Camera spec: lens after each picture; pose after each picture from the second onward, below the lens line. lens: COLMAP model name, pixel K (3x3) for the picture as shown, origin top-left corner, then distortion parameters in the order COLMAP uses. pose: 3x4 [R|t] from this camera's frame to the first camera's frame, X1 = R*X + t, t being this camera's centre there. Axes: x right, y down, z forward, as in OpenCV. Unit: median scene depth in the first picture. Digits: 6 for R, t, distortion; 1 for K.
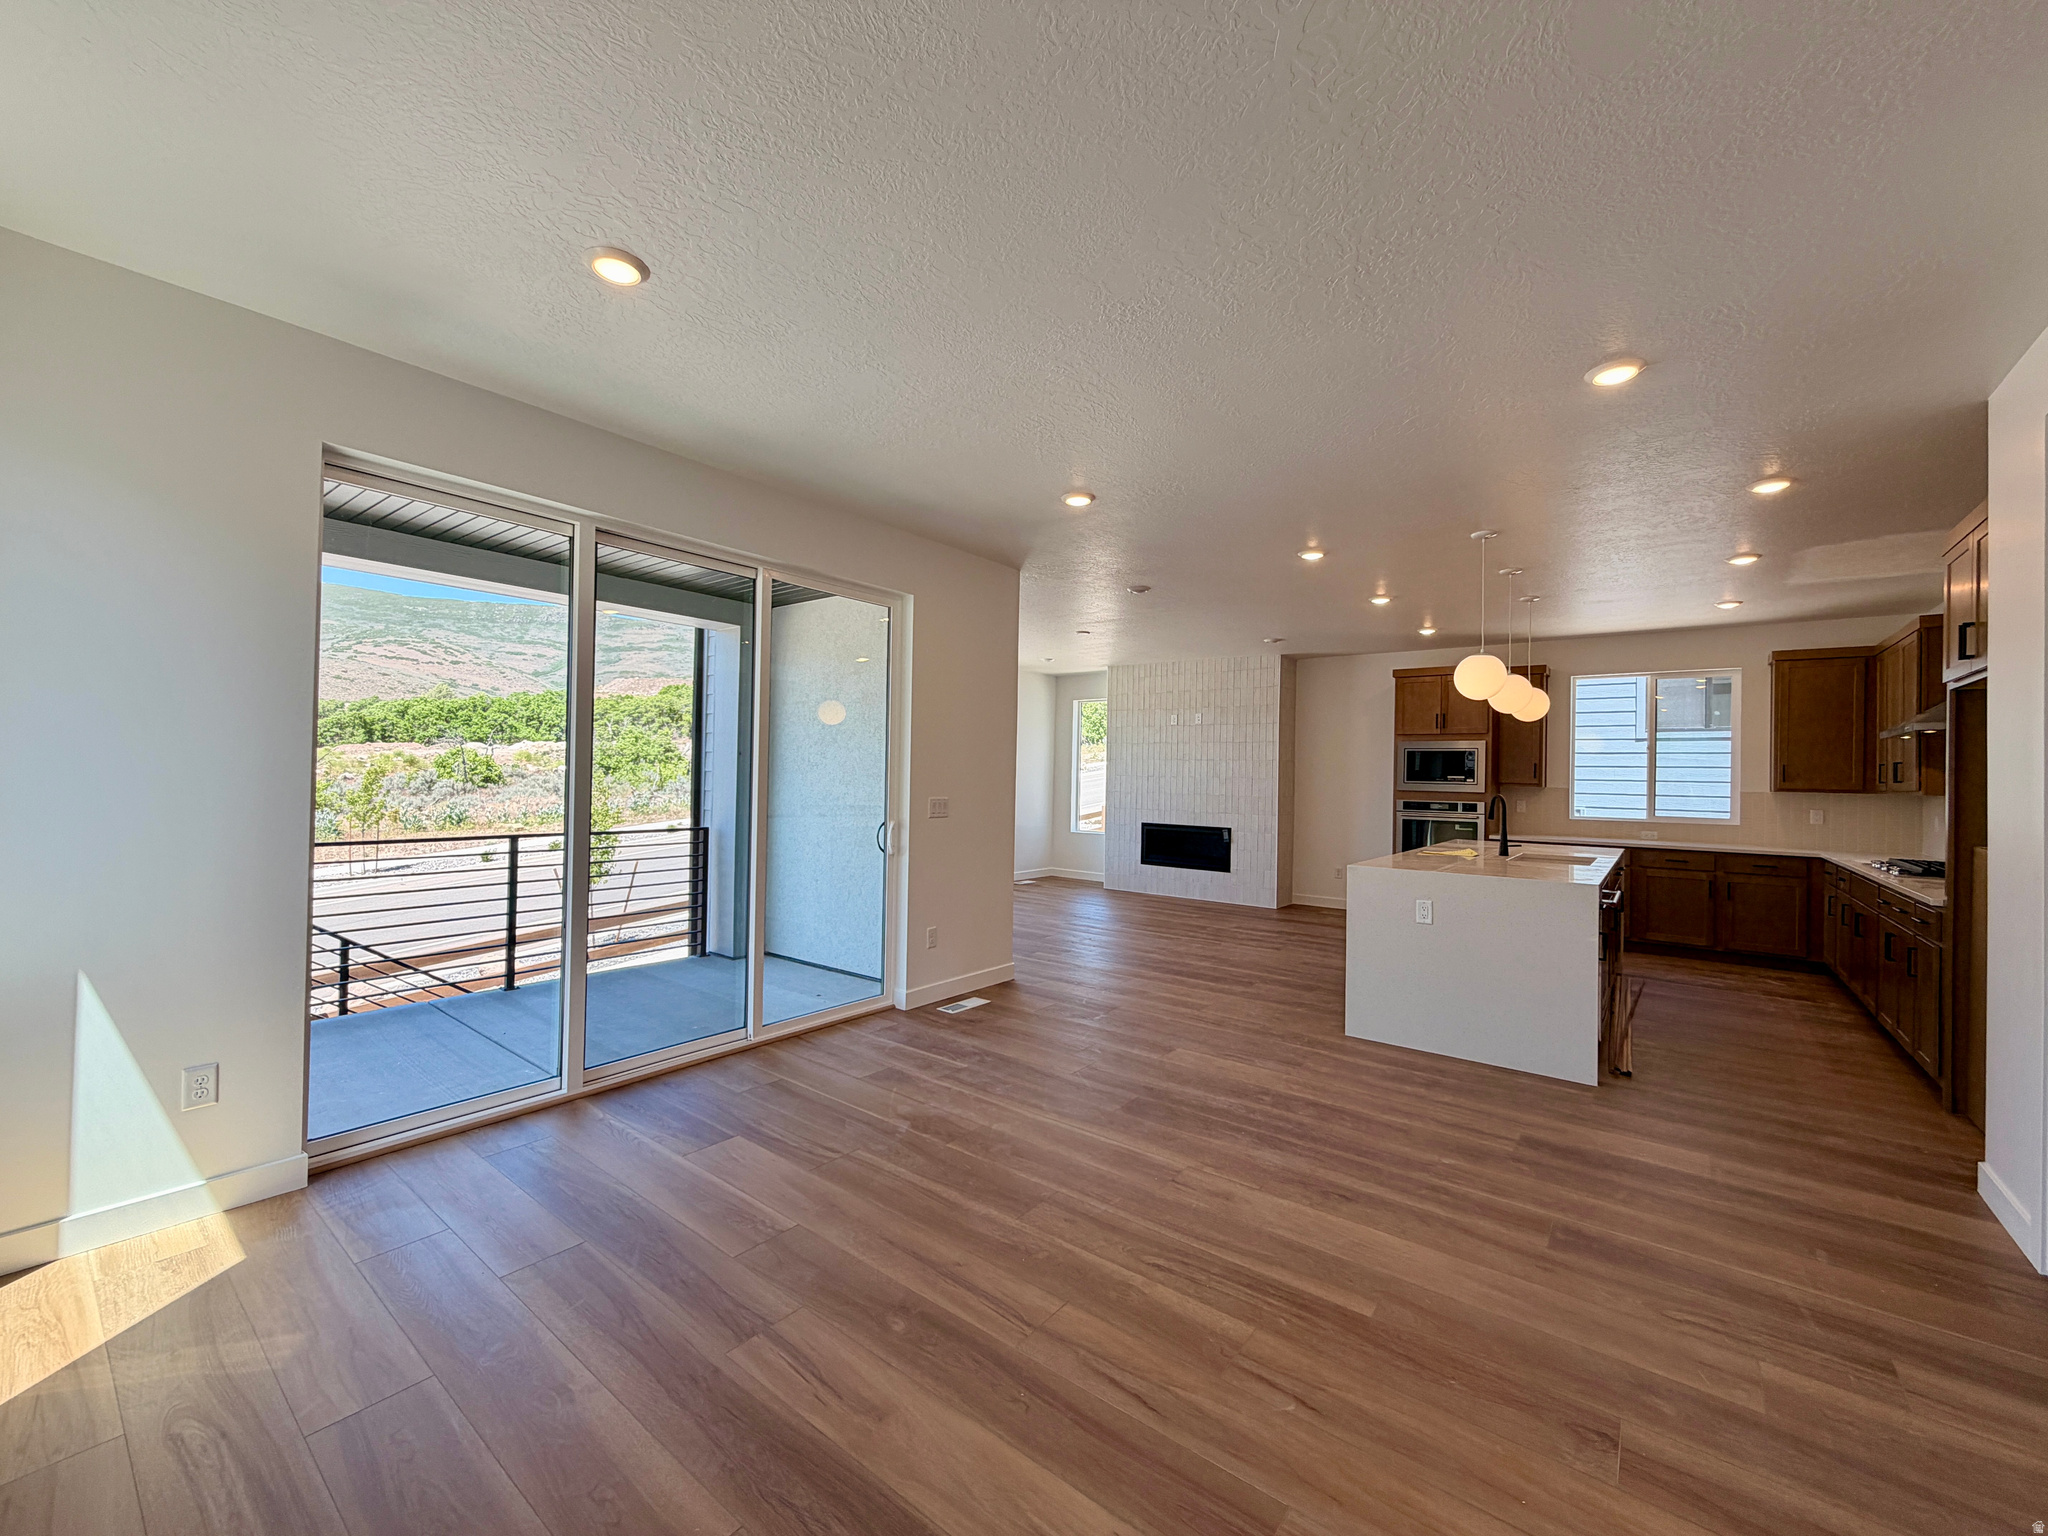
lens RADIAL K [[818.4, 0, 1024.1], [0, 818.4, 767.1], [0, 0, 1]] dist [0.009024, -0.000219]
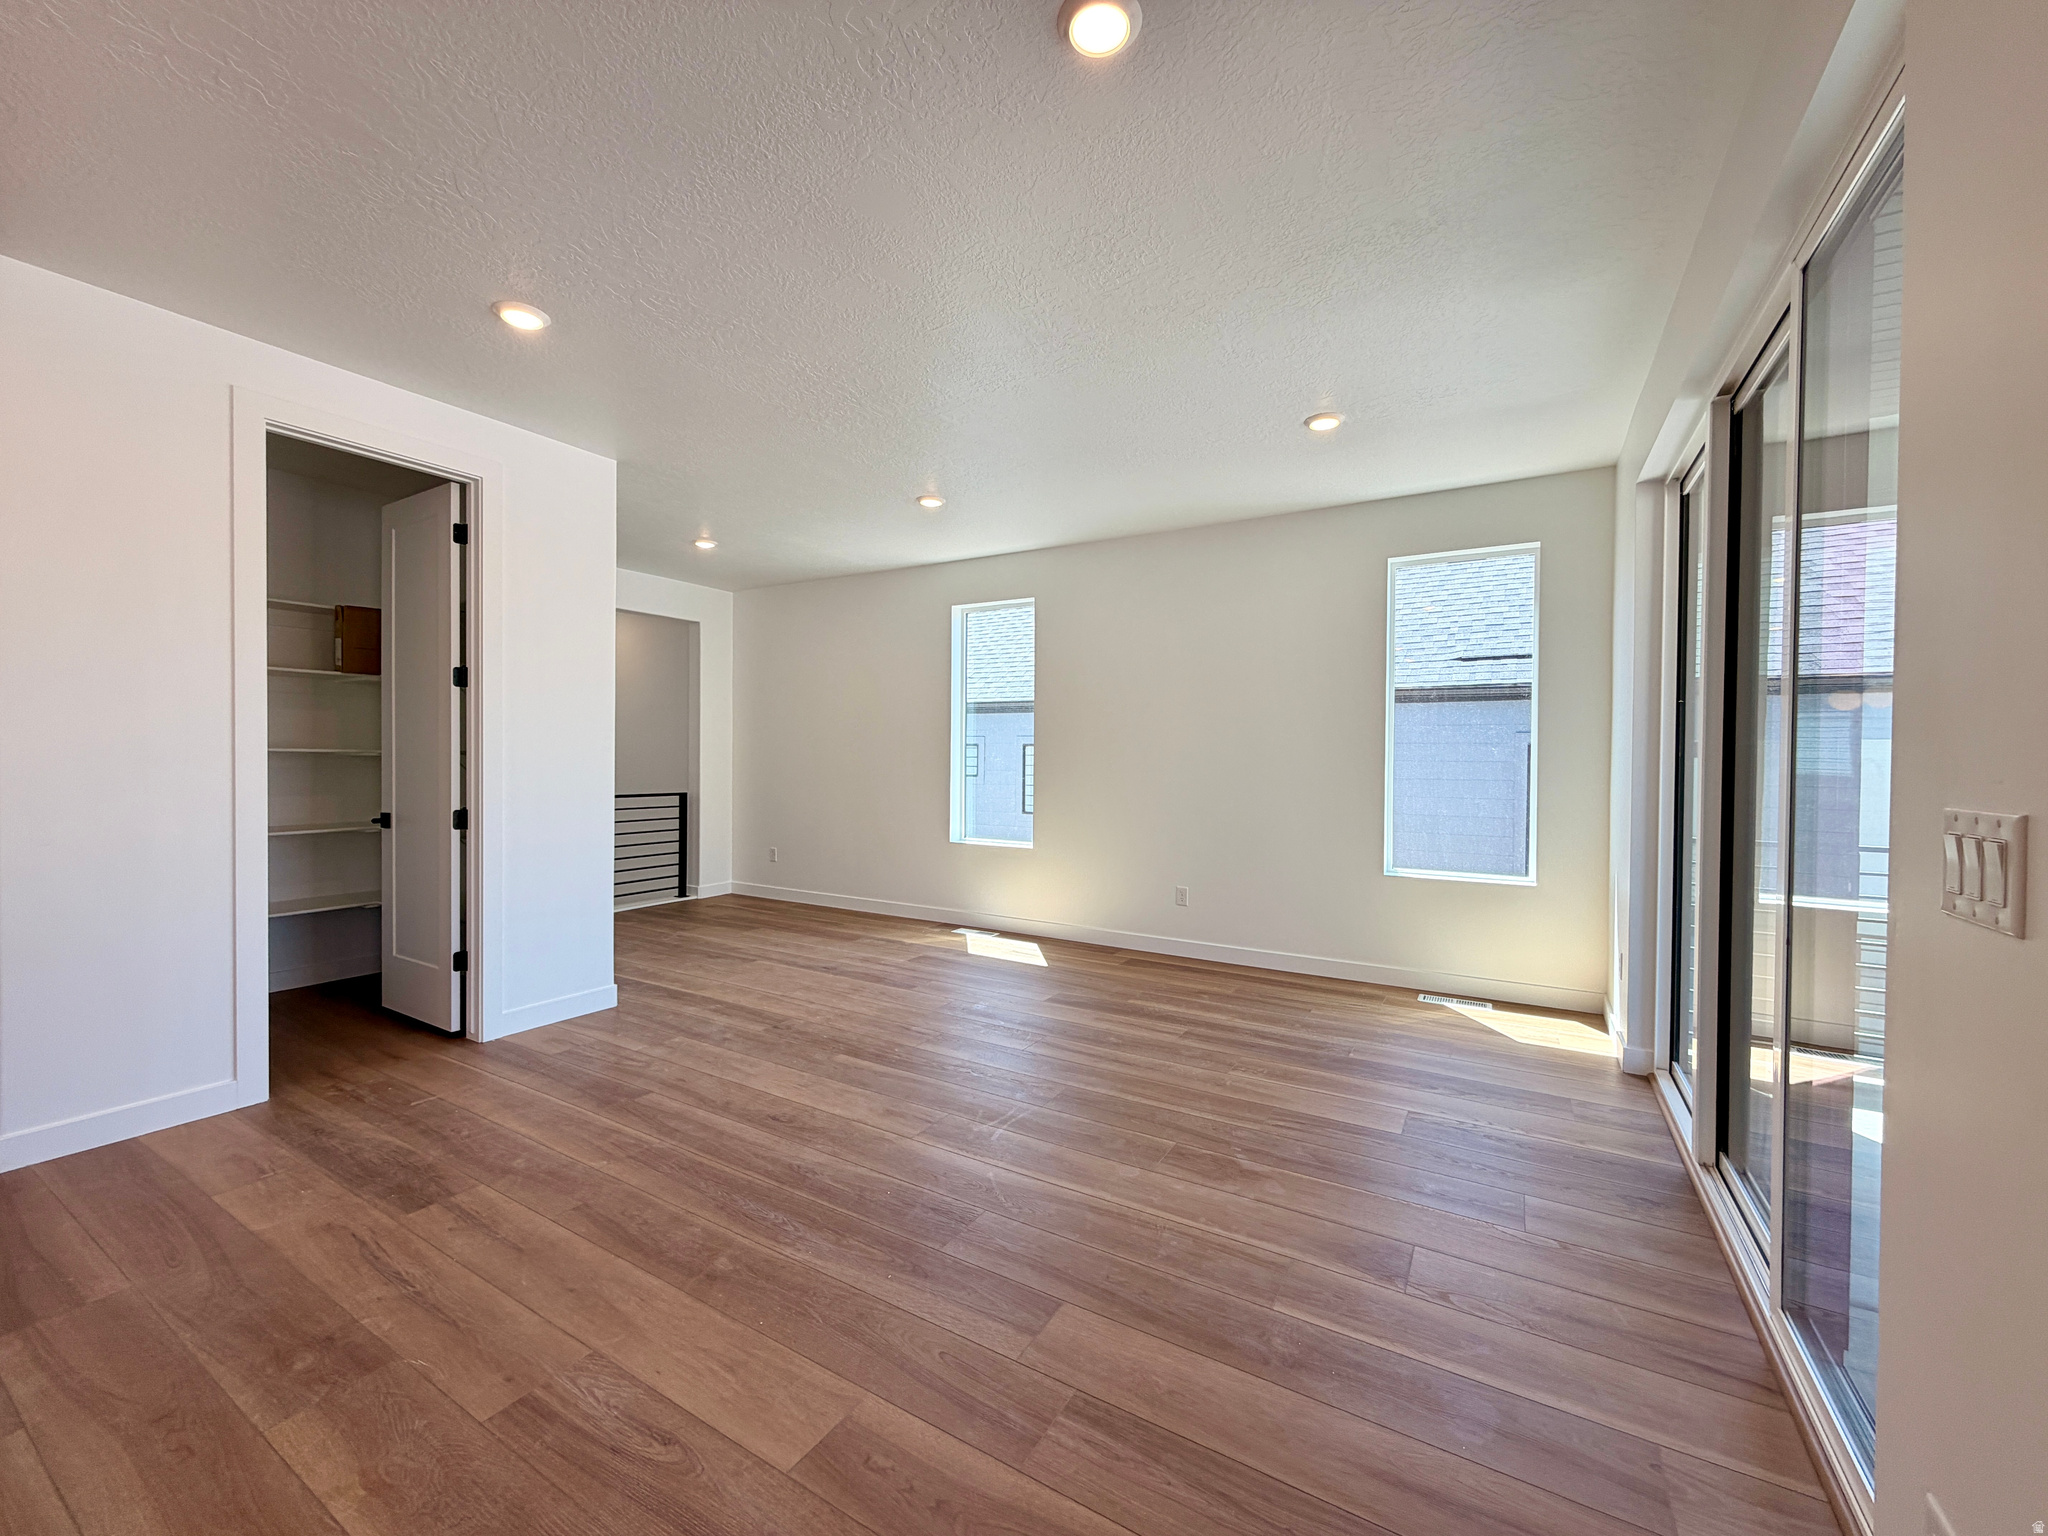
lens RADIAL K [[818.4, 0, 1023.8], [0, 818.4, 764.5], [0, 0, 1]] dist [0.009024, -0.000219]
pose [[-0.991846, -0.028750, -0.124155, 0.220503], [-0.028934, 0.999581, -0.000320, 0.058992], [0.124112, 0.003275, -0.992263, 2.127647]]
